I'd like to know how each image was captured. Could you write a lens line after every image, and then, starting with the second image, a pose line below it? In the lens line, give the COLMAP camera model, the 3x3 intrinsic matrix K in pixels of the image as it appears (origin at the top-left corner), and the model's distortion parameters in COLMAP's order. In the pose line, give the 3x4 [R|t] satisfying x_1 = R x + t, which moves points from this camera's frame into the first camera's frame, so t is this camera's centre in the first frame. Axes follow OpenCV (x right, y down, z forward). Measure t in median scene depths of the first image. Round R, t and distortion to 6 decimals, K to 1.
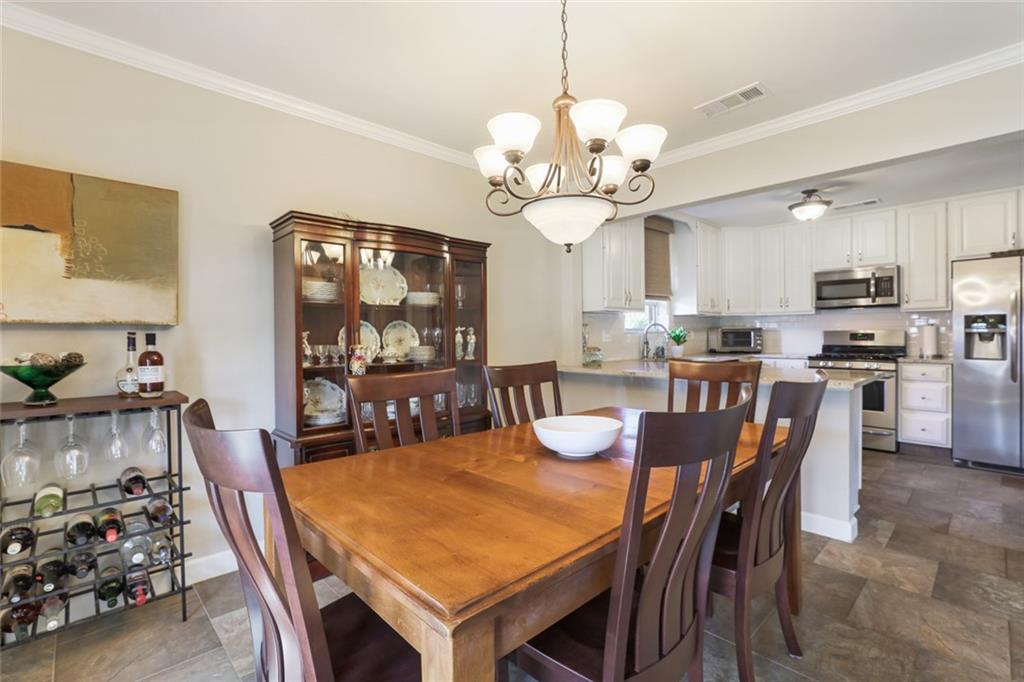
lens RADIAL K [[479.2, 0, 521.7], [0, 479.2, 339.3], [0, 0, 1]] dist [-0.002768, 0.011784]
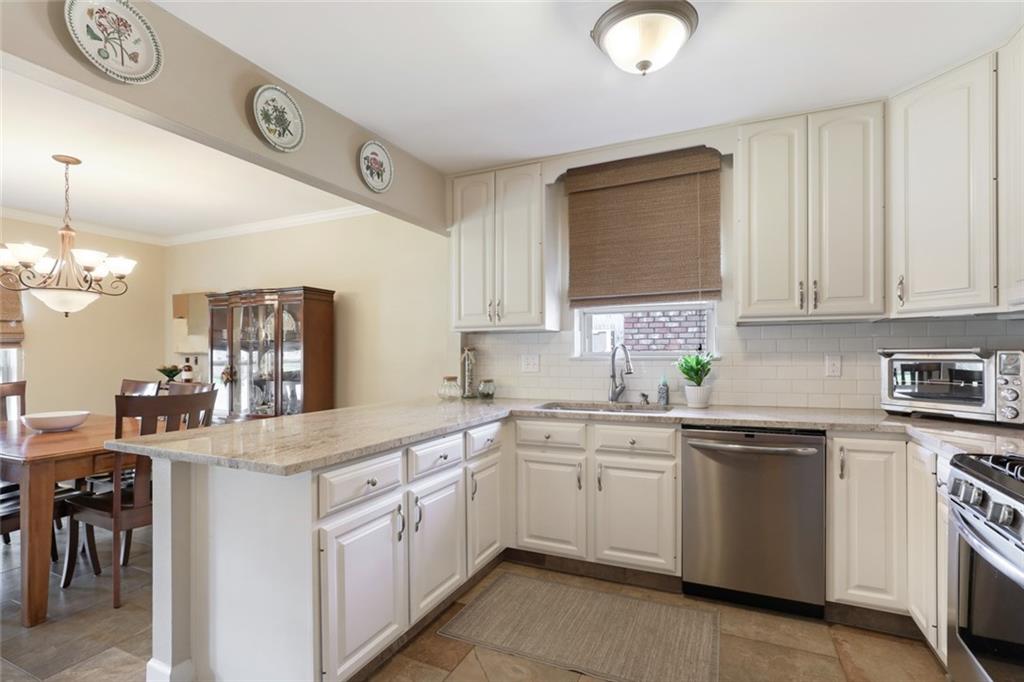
lens RADIAL K [[487.0, 0, 511.0], [0, 487.0, 354.8], [0, 0, 1]] dist [-0.003059, -0.000168]
pose [[0.347977, 0.006811, -0.937478, 0.827258], [-0.012317, 0.999921, 0.002693, -0.021306], [0.937422, 0.010610, 0.348033, 0.694195]]
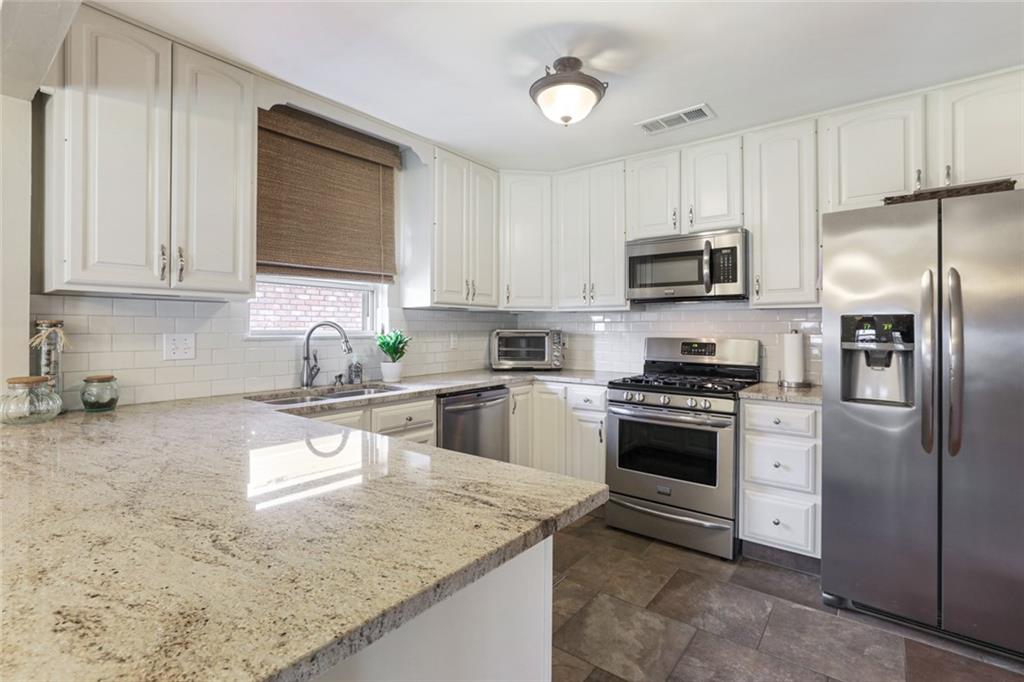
lens RADIAL K [[481.3, 0, 513.6], [0, 481.3, 327.8], [0, 0, 1]] dist [-0.001942, 0.000079]
pose [[0.991986, 0.012904, 0.125686, 0.435882], [-0.010955, 0.999809, -0.016191, -0.021429], [-0.125871, 0.014684, 0.991938, 0.459891]]
